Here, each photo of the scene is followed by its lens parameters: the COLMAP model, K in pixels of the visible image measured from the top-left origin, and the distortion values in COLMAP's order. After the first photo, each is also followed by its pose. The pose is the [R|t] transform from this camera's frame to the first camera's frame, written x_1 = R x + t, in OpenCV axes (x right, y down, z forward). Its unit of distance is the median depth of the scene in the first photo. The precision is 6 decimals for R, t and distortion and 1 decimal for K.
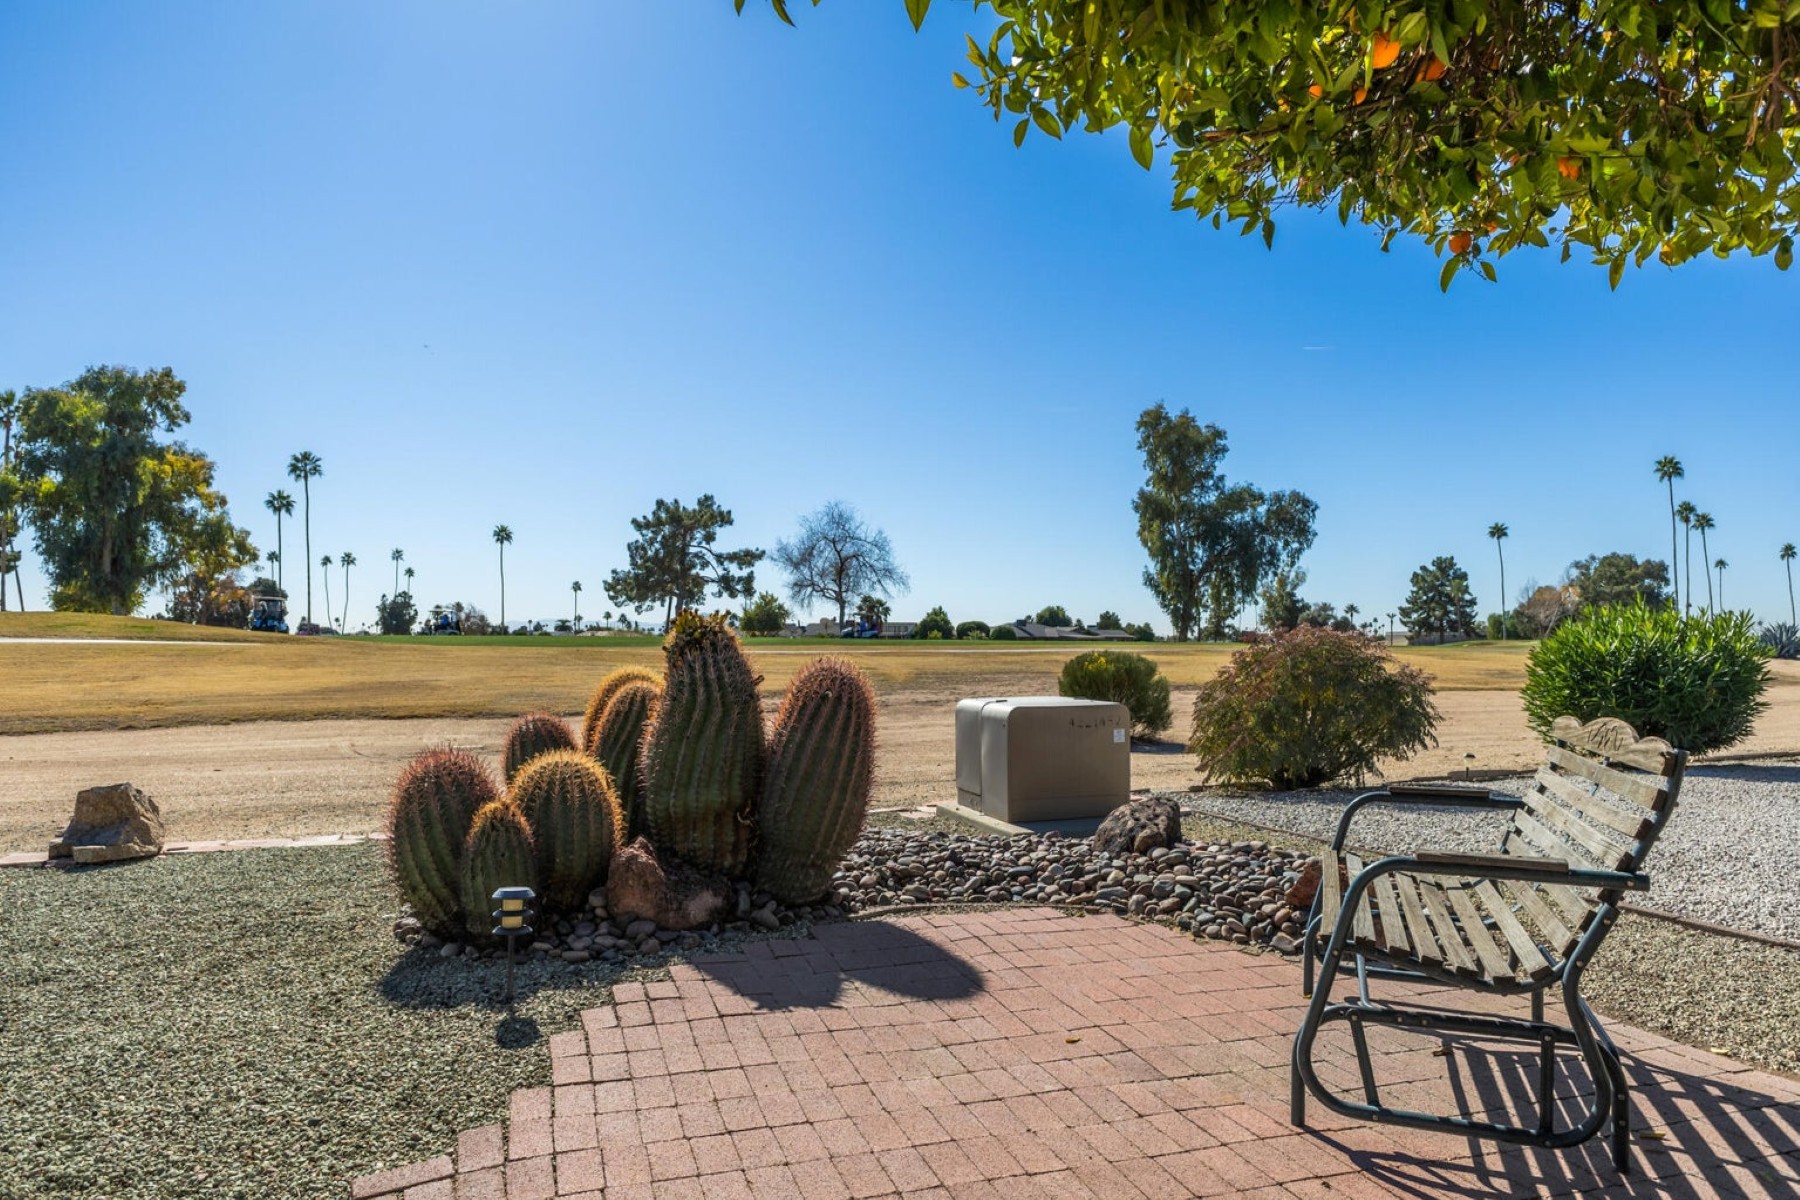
lens RADIAL K [[1114.5, 0, 905.2], [0, 1114.5, 638.2], [0, 0, 1]] dist [0.006447, -0.002051]
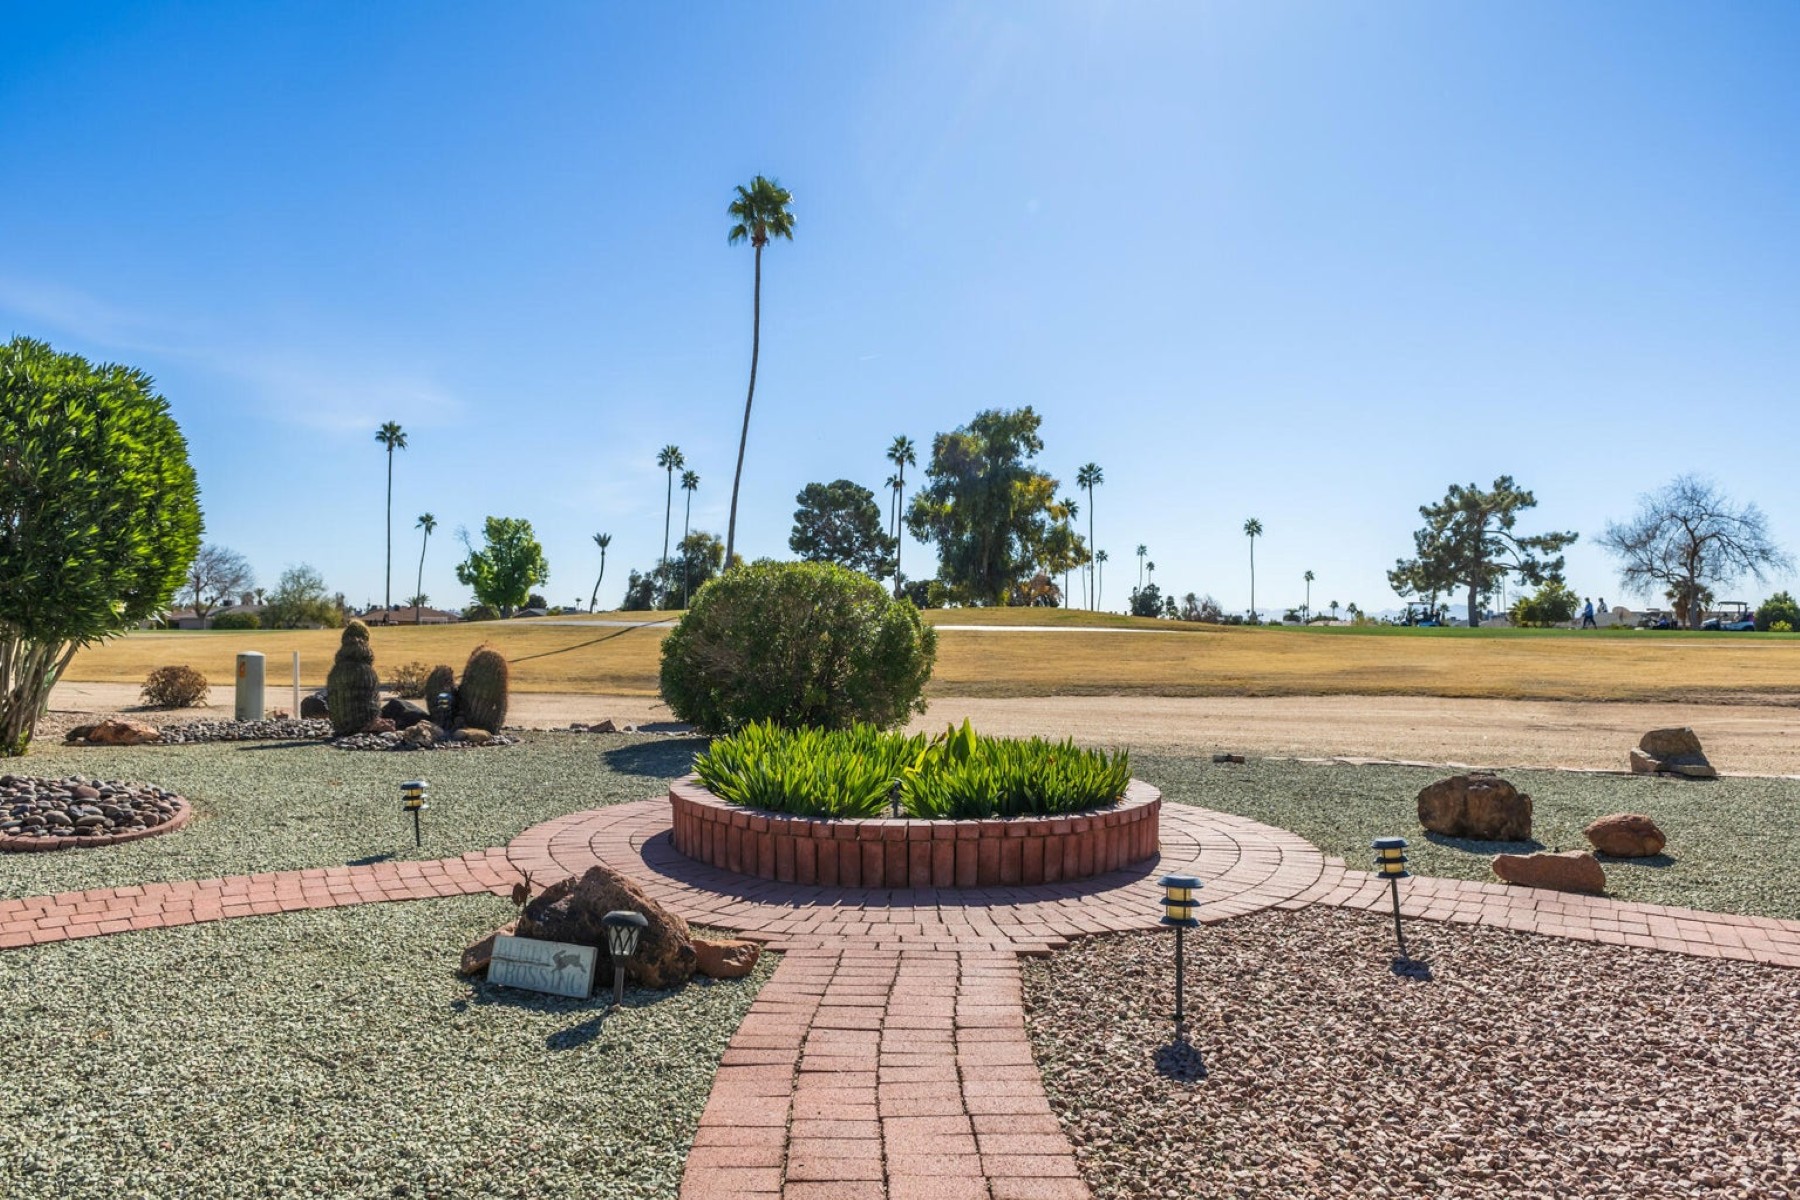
lens RADIAL K [[1114.5, 0, 905.2], [0, 1114.5, 638.2], [0, 0, 1]] dist [0.006447, -0.002051]
pose [[0.817166, 0.010826, -0.576301, -0.048966], [-0.005336, 0.999923, 0.011219, -0.000257], [0.576378, -0.006093, 0.817160, -0.060885]]
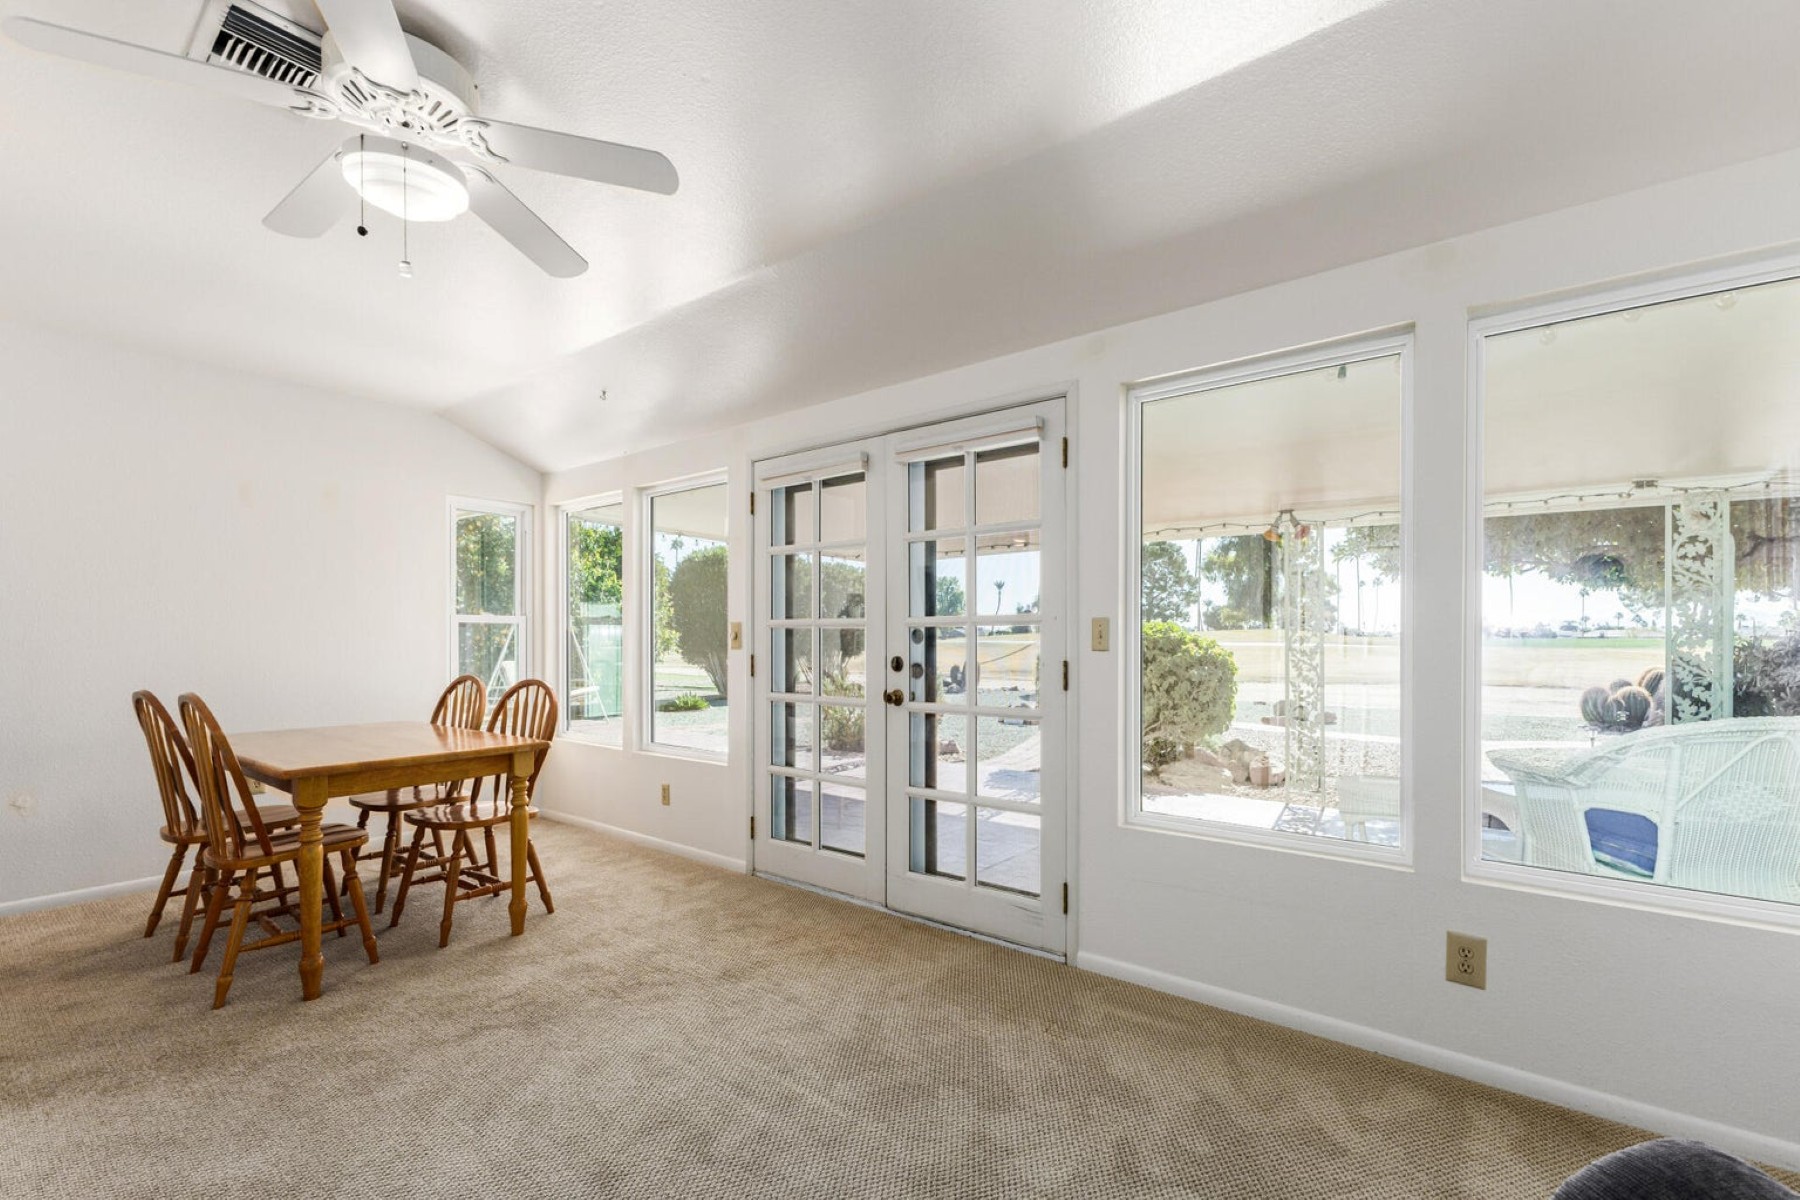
lens RADIAL K [[775.6, 0, 903.1], [0, 775.6, 640.7], [0, 0, 1]] dist [0.011118, -0.000016]
pose [[0.539735, 0.001341, -0.841834, 0.031826], [0.003537, 0.999986, 0.003860, -0.003750], [0.841828, -0.005061, 0.539723, -0.134844]]
